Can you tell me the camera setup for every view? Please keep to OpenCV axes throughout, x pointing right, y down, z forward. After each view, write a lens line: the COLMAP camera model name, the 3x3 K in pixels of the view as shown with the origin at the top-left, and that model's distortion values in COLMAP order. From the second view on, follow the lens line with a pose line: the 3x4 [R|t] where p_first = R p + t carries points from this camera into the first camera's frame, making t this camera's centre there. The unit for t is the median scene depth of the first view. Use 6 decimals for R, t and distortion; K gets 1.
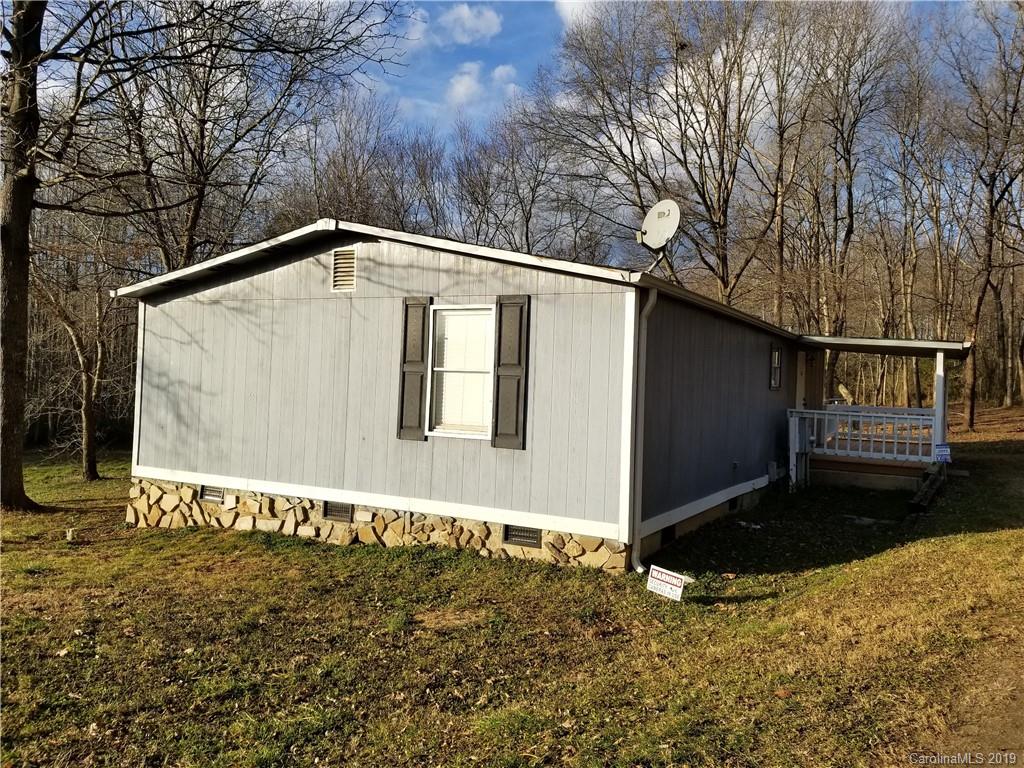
lens RADIAL K [[803.5, 0, 523.4], [0, 803.5, 361.1], [0, 0, 1]] dist [0.100157, -0.150872]
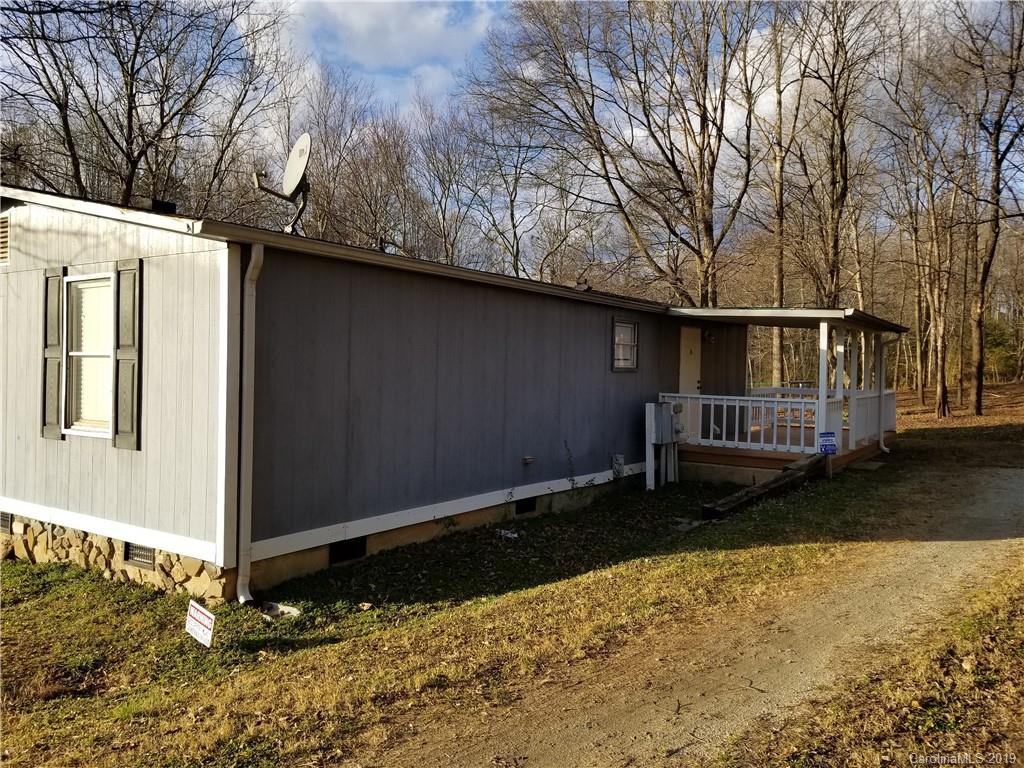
lens RADIAL K [[803.5, 0, 479.7], [0, 803.5, 387.2], [0, 0, 1]] dist [0.100157, -0.150872]
pose [[0.993410, -0.018399, -0.113129, 0.391278], [0.023437, 0.998784, 0.043365, 0.017202], [0.112194, -0.045731, 0.992633, 0.203737]]
